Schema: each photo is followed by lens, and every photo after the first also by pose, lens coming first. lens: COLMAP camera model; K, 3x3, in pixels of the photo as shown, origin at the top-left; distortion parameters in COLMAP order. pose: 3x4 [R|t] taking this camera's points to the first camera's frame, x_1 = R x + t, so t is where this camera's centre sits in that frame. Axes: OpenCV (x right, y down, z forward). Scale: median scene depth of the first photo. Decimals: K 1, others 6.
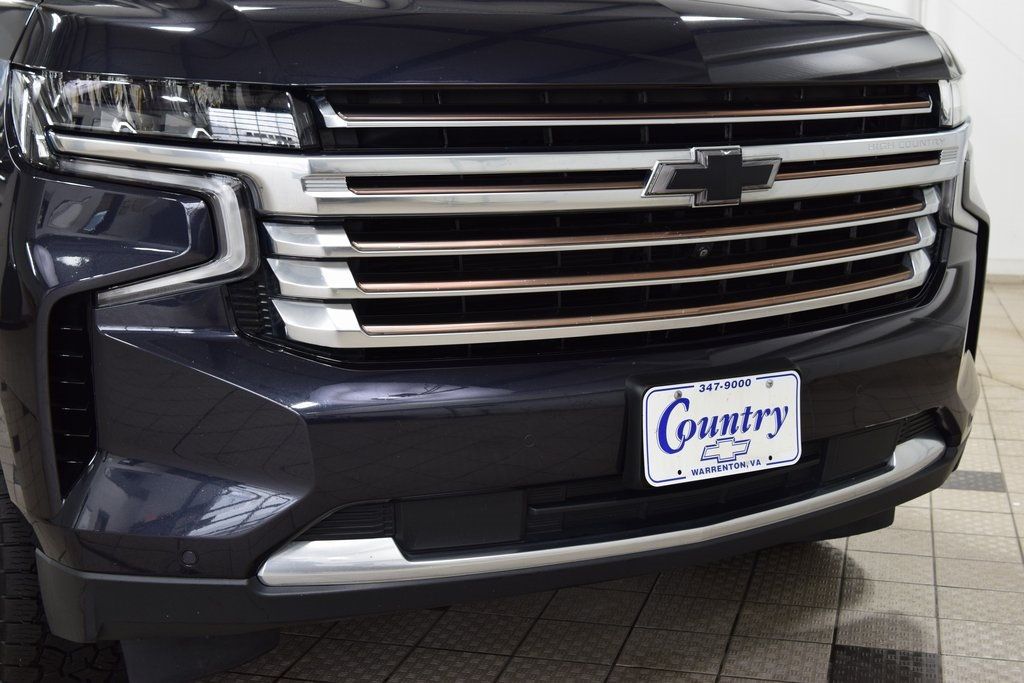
lens RADIAL K [[1435.4, 0, 512.0], [0, 1435.4, 341.5], [0, 0, 1]] dist [0.002420, -0.034858]
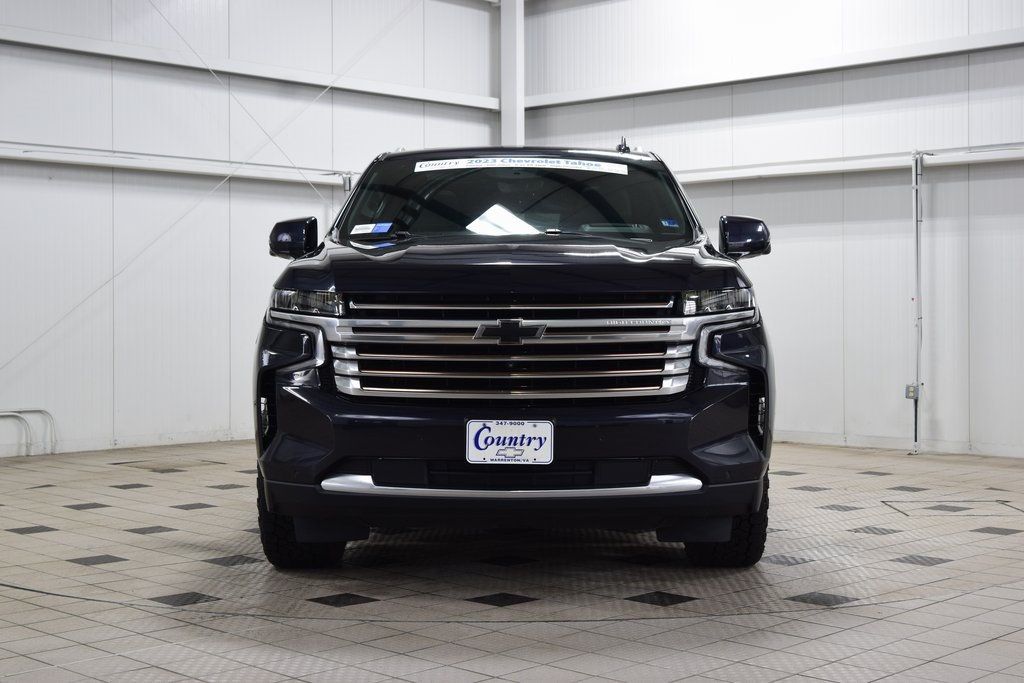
lens RADIAL K [[1458.9, 0, 512.0], [0, 1458.9, 341.5], [0, 0, 1]] dist [0.202310, 0.012440]
pose [[0.853253, 0.017114, -0.521216, 1.378499], [-0.096552, 0.987366, -0.125640, 0.196205], [0.512481, 0.157527, 0.844126, -0.986753]]
